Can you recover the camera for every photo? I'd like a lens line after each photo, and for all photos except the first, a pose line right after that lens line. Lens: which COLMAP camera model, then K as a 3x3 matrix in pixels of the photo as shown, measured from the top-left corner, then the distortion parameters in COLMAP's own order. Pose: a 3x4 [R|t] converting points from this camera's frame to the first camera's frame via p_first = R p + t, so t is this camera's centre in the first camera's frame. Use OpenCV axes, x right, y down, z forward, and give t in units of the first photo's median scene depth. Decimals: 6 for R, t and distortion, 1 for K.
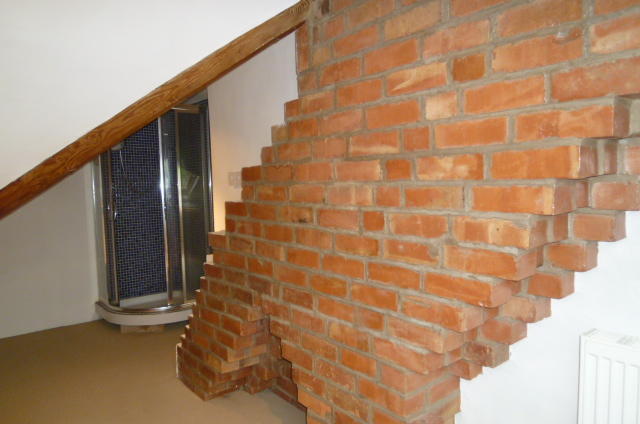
lens RADIAL K [[460.9, 0, 322.6], [0, 460.9, 210.3], [0, 0, 1]] dist [-0.055414, 0.015345]
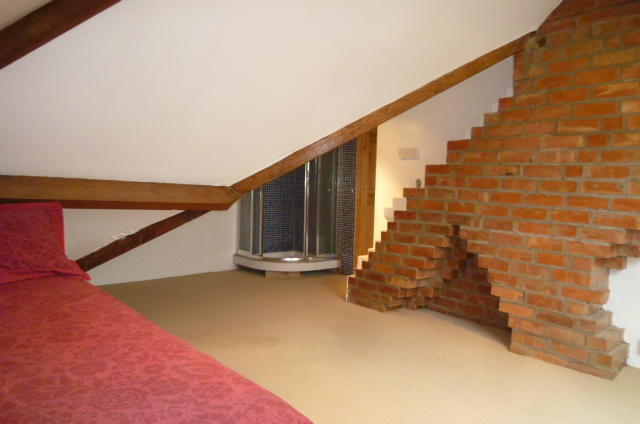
lens RADIAL K [[460.9, 0, 316.6], [0, 460.9, 211.7], [0, 0, 1]] dist [-0.055414, 0.015345]
pose [[0.997815, 0.047026, 0.046401, -0.797958], [-0.046761, 0.998883, -0.006771, 0.200499], [-0.046668, 0.004586, 0.998900, -0.551665]]
